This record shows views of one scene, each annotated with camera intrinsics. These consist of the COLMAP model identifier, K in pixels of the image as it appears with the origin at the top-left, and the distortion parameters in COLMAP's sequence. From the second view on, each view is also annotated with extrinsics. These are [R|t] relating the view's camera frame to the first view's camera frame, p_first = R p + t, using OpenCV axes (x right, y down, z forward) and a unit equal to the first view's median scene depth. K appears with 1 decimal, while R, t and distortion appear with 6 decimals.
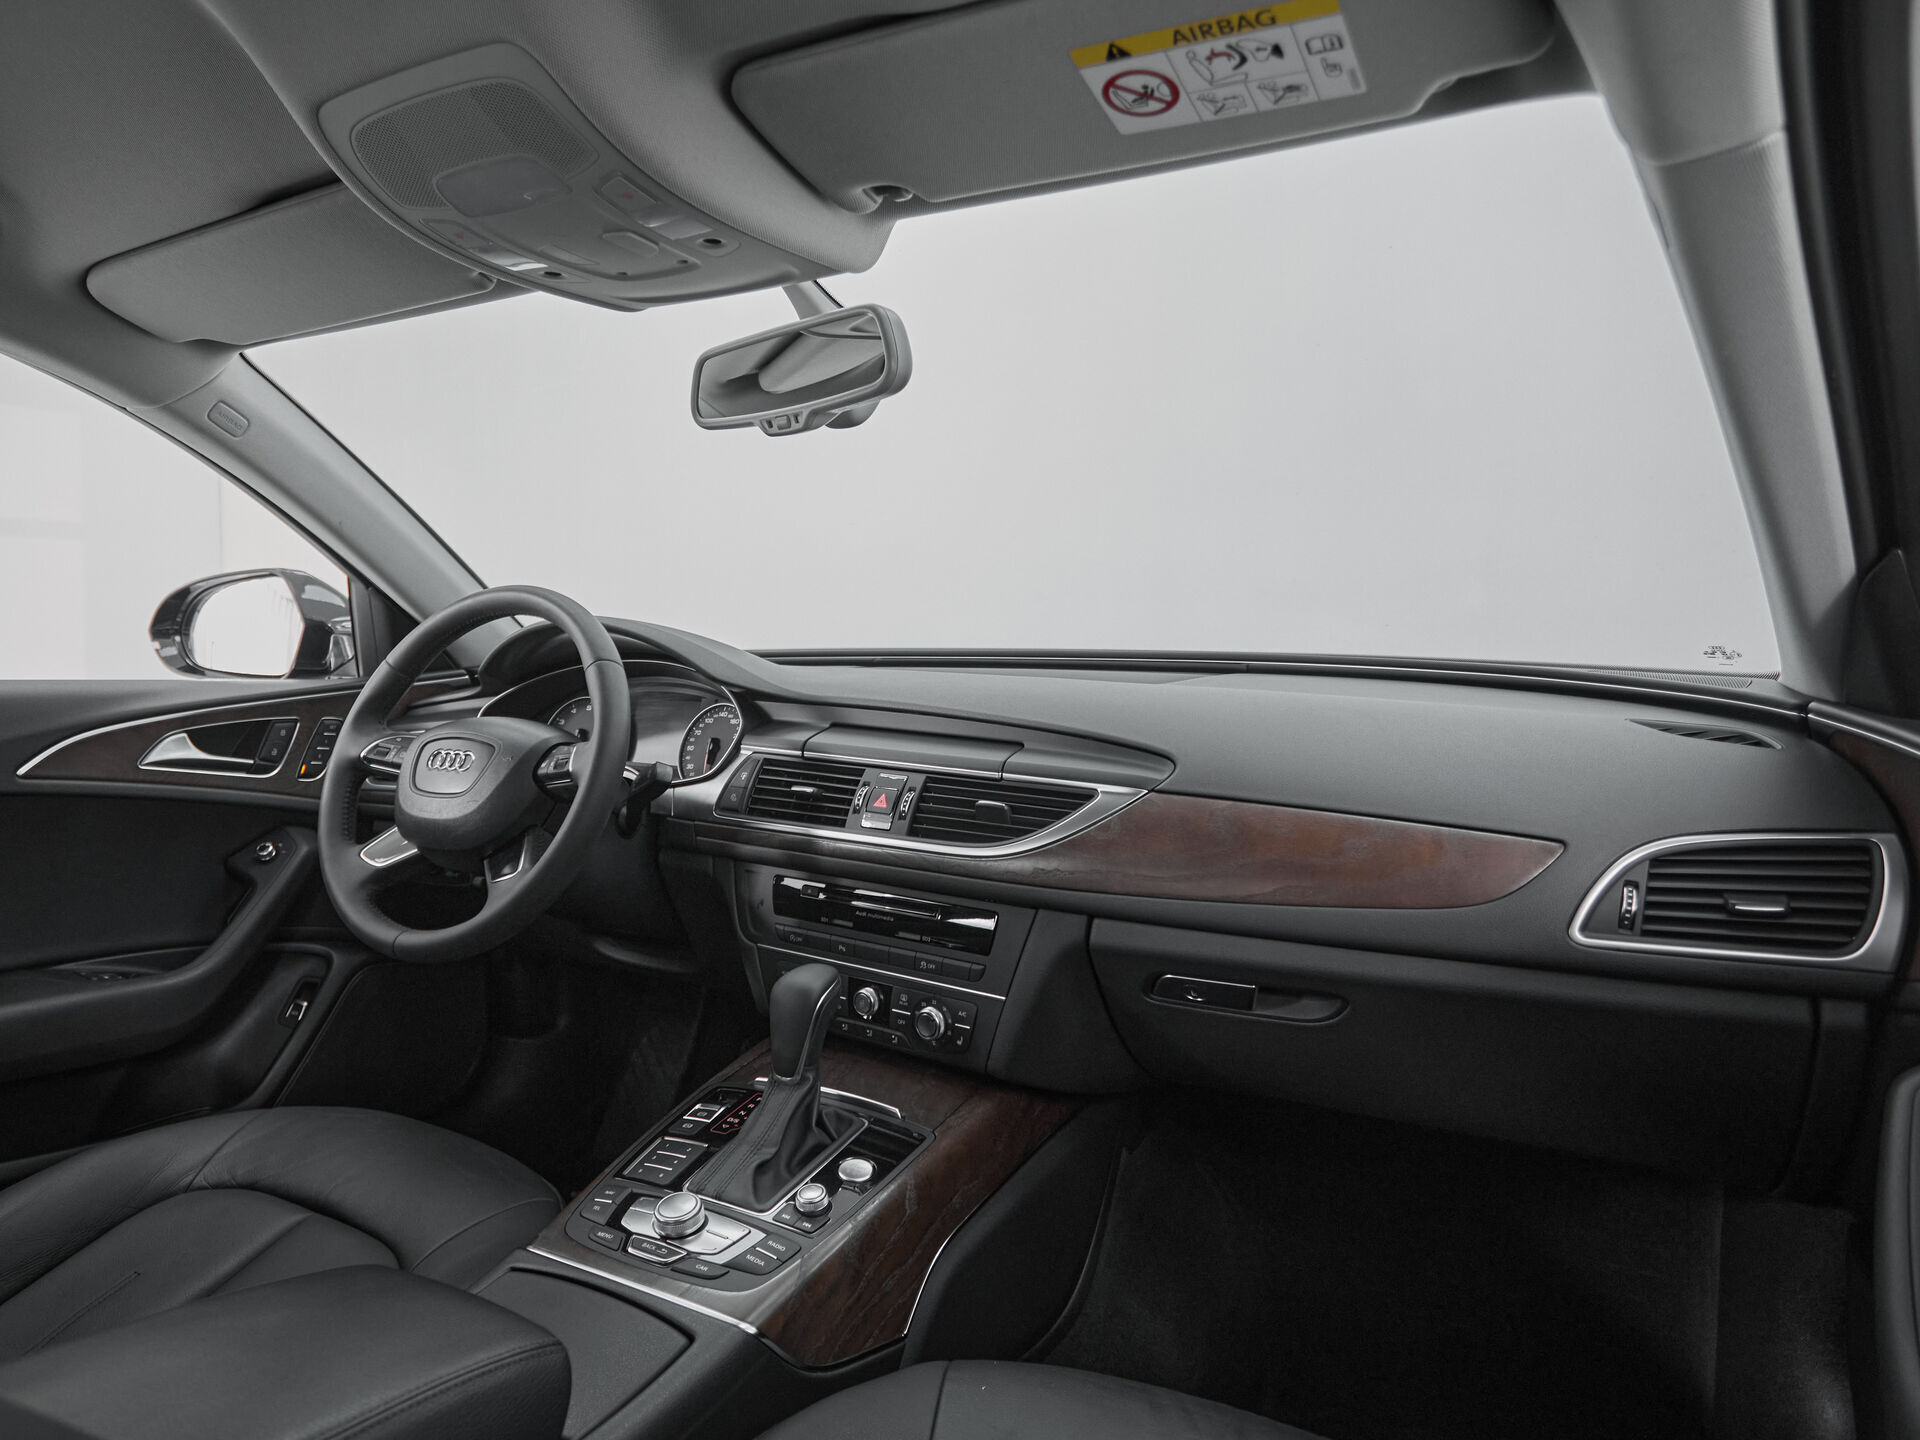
lens RADIAL K [[1246.6, 0, 933.1], [0, 1246.6, 721.6], [0, 0, 1]] dist [-0.006713, -0.000724]
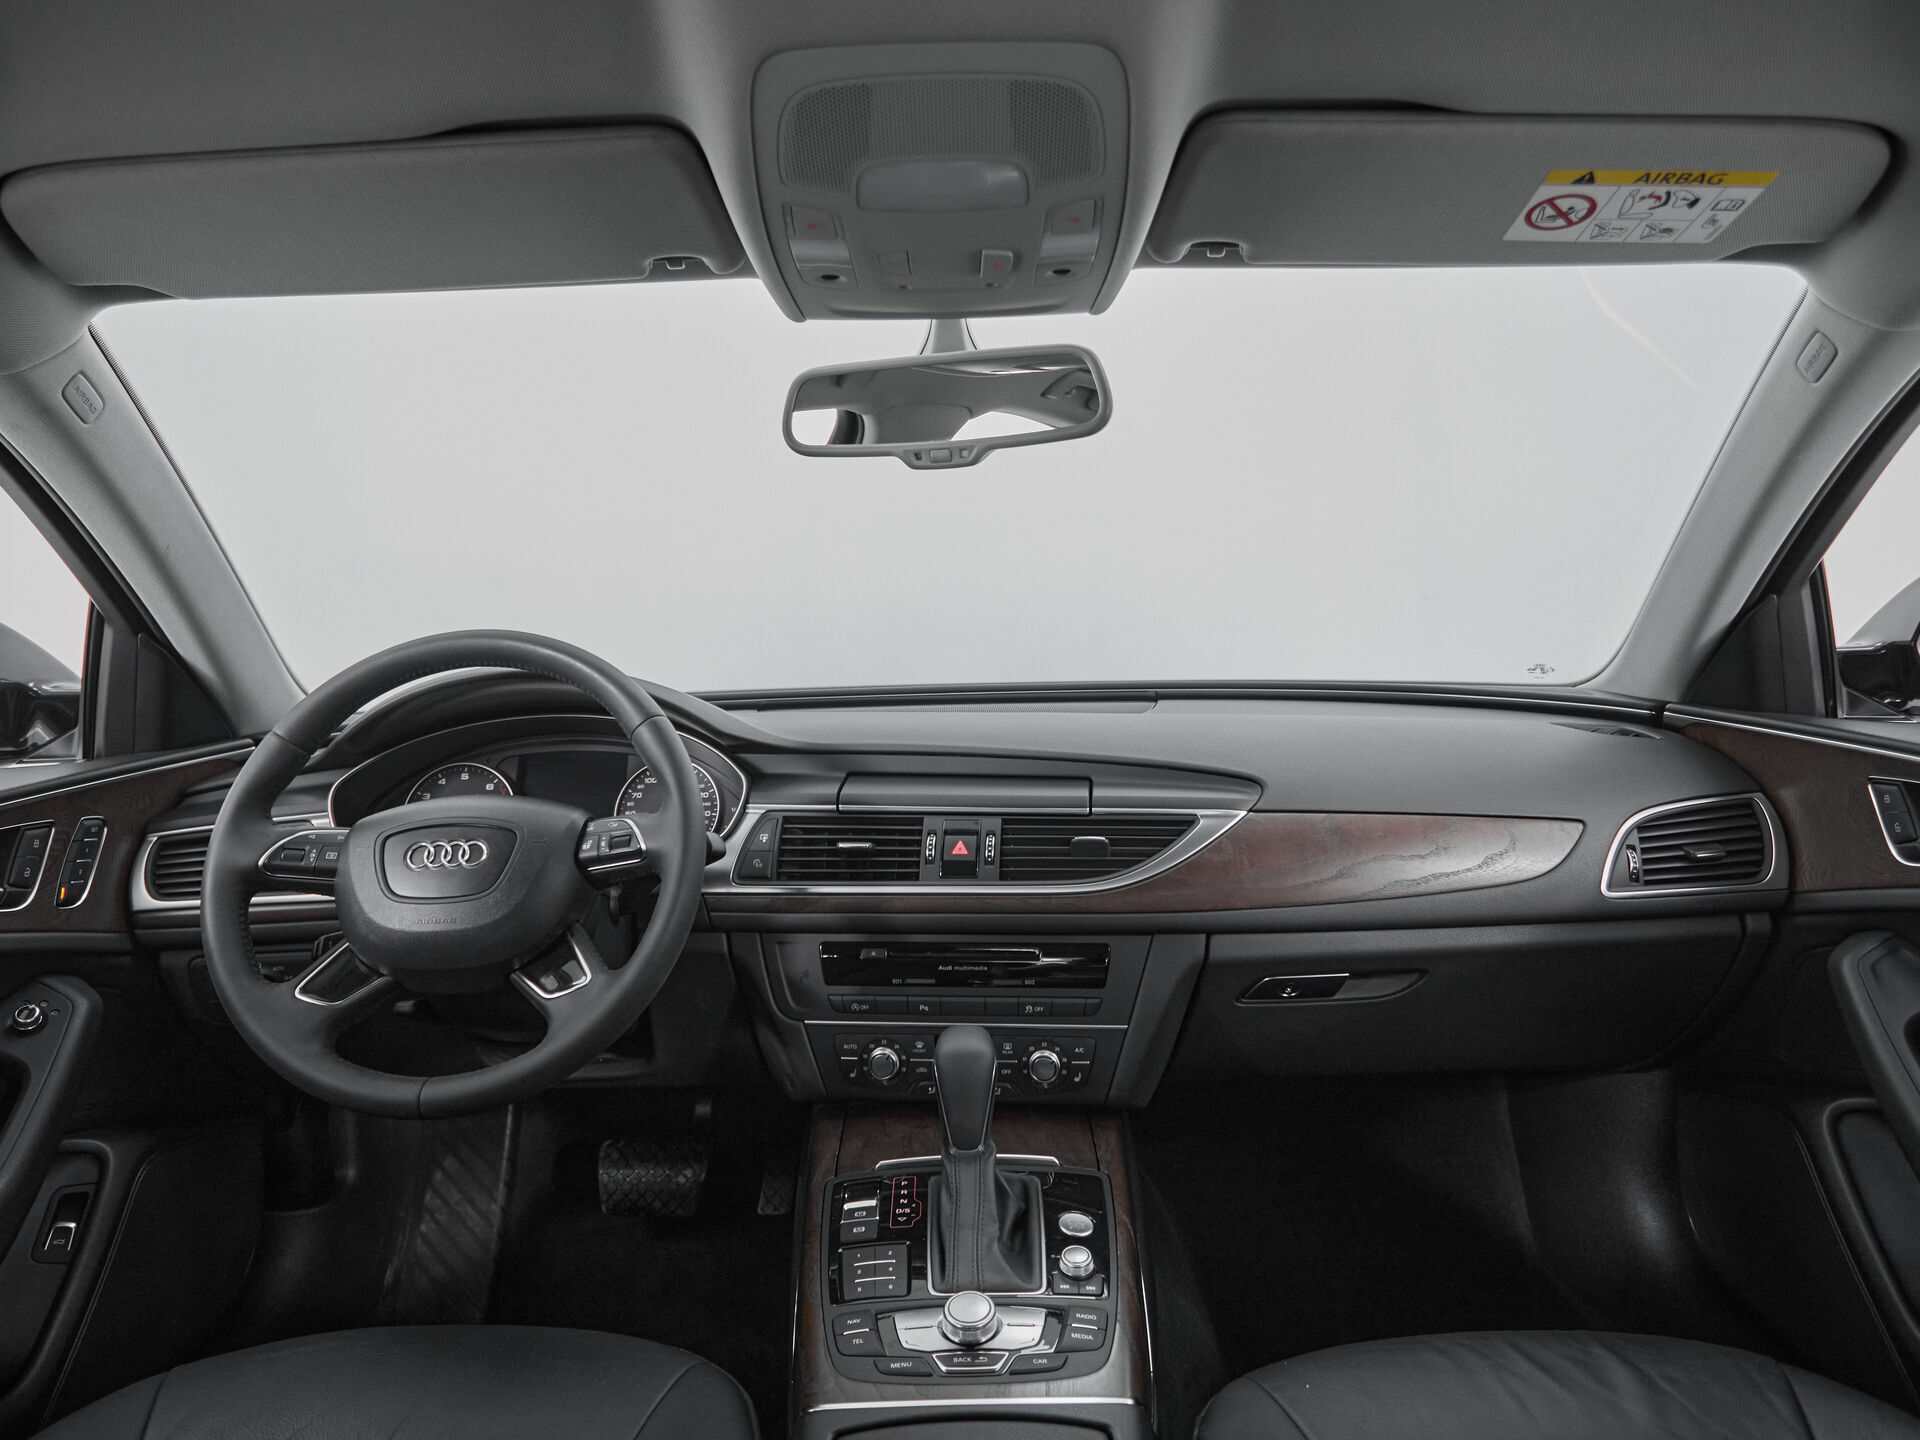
lens RADIAL K [[1246.6, 0, 994.2], [0, 1246.6, 724.4], [0, 0, 1]] dist [-0.006713, -0.000724]
pose [[0.858613, -0.052342, 0.509945, -0.535494], [0.062204, 0.998061, -0.002292, -0.029965], [-0.508836, 0.033689, 0.860204, 0.161149]]
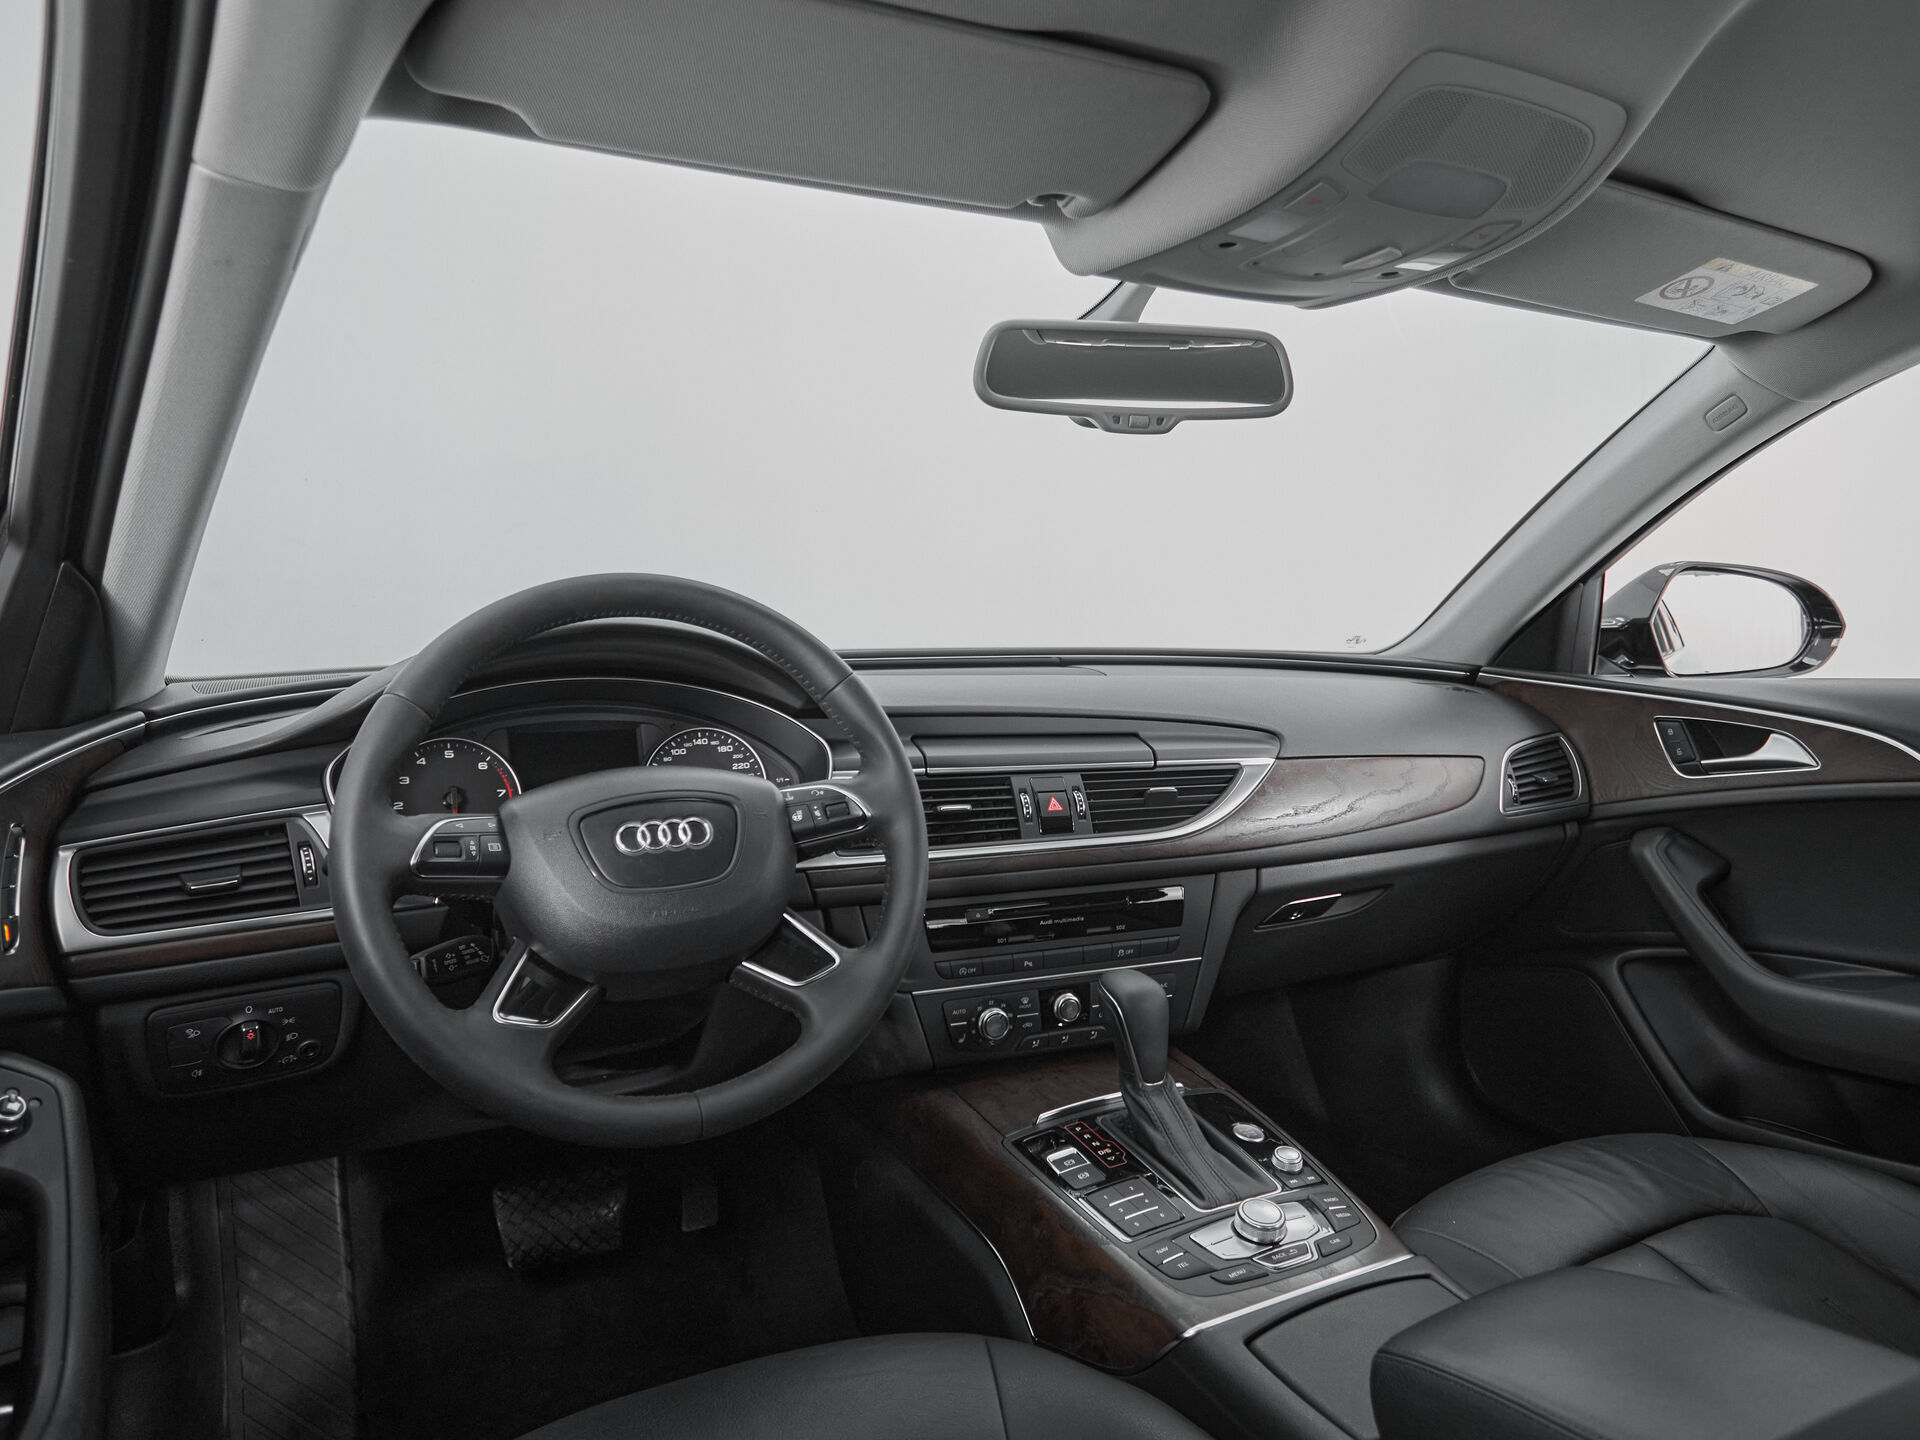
lens RADIAL K [[1246.6, 0, 1052.5], [0, 1246.6, 724.0], [0, 0, 1]] dist [-0.006713, -0.000724]
pose [[0.502540, -0.075413, 0.861259, -0.943667], [0.071078, 0.996420, 0.045774, -0.048459], [-0.861627, 0.038213, 0.506101, 0.527228]]
